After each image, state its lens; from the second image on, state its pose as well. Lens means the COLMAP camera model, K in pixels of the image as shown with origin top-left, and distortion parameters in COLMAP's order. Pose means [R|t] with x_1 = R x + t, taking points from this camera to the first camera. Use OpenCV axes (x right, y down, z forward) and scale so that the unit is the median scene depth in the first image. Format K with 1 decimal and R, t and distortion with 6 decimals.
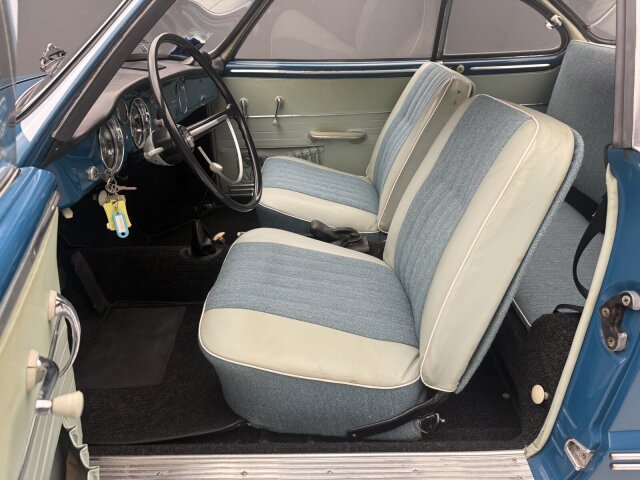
lens RADIAL K [[449.8, 0, 329.1], [0, 449.8, 237.1], [0, 0, 1]] dist [0.121244, -0.206394]
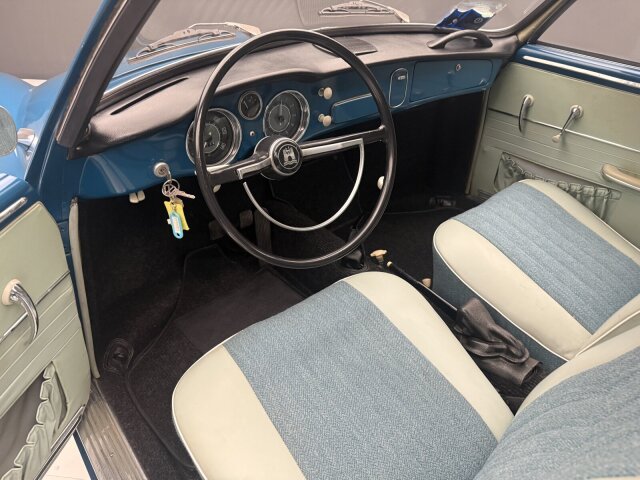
lens RADIAL K [[449.8, 0, 329.1], [0, 449.8, 237.1], [0, 0, 1]] dist [0.121244, -0.206394]
pose [[0.641344, 0.455722, -0.617248, 0.180119], [-0.366996, 0.888701, 0.274816, -0.196364], [0.673789, 0.050276, 0.737212, 0.256960]]
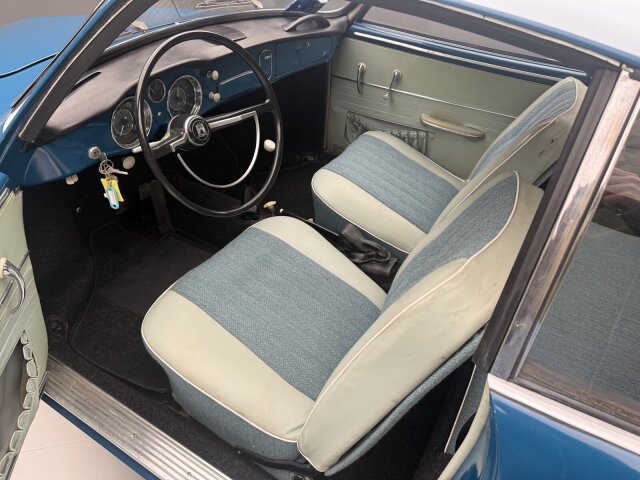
lens RADIAL K [[449.8, 0, 329.1], [0, 449.8, 237.1], [0, 0, 1]] dist [0.121244, -0.206394]
pose [[0.862703, 0.365839, -0.349150, 0.228216], [-0.296016, 0.925086, 0.237888, -0.188330], [0.410023, -0.101873, 0.906368, 0.085629]]
